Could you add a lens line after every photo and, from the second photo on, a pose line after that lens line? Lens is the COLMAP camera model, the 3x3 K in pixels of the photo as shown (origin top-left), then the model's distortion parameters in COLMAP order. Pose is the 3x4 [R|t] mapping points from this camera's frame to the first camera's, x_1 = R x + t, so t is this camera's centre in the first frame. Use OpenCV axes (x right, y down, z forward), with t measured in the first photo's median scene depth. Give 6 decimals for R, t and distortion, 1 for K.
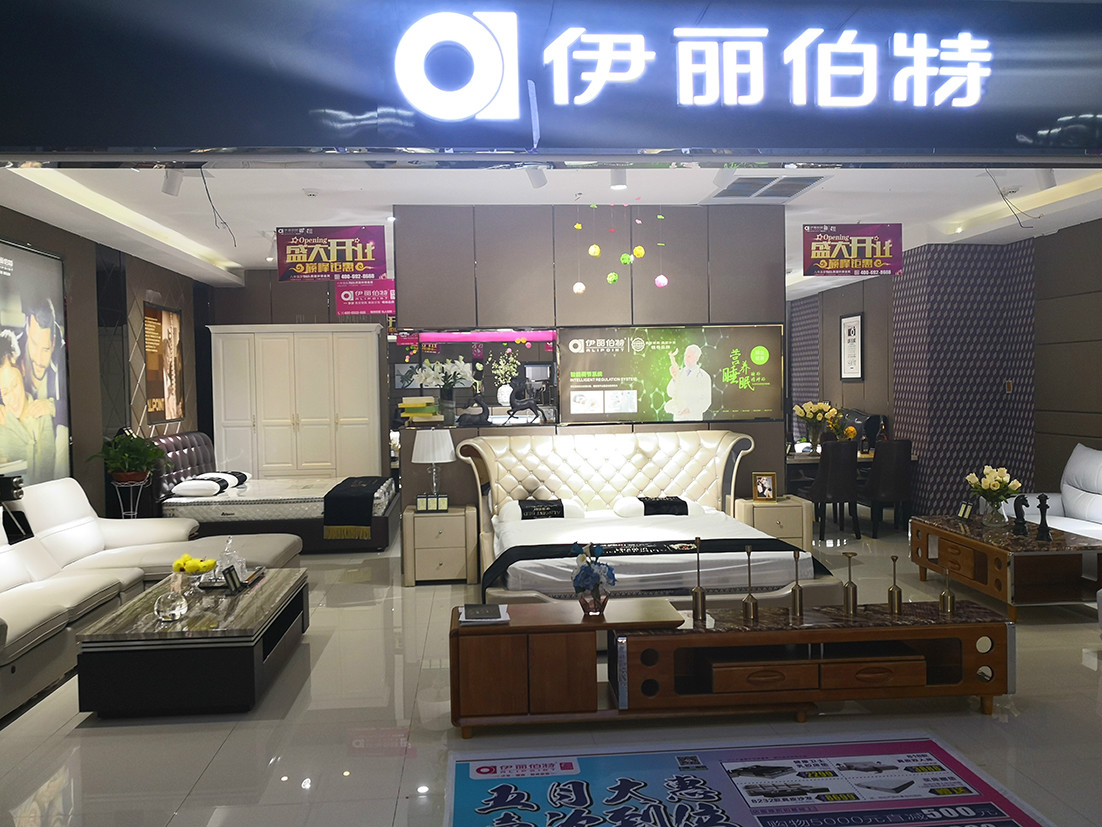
lens RADIAL K [[893.1, 0, 542.4], [0, 893.1, 409.0], [0, 0, 1]] dist [0.010382, -0.036968]
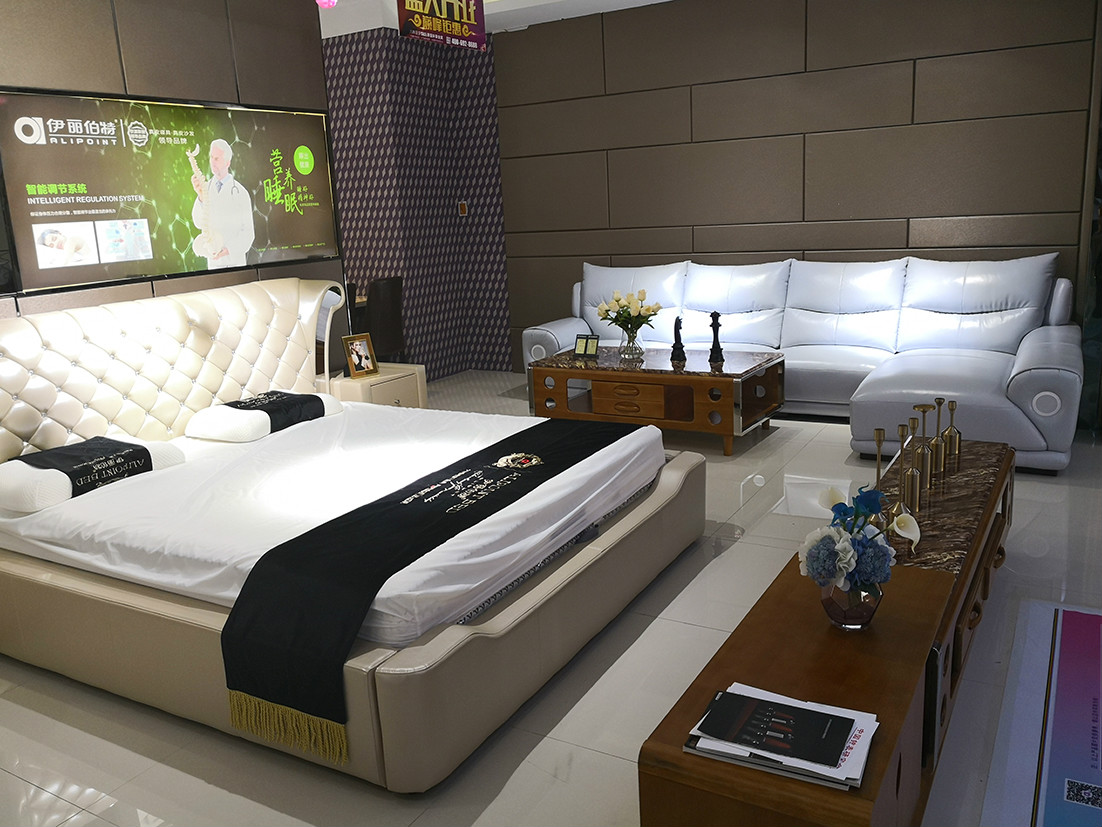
lens RADIAL K [[893.1, 0, 551.8], [0, 893.1, 417.6], [0, 0, 1]] dist [0.010382, -0.036968]
pose [[0.564554, -0.204514, 0.799658, -0.224292], [0.064342, 0.976773, 0.204387, 0.002584], [-0.822885, -0.063935, 0.564600, 0.470676]]
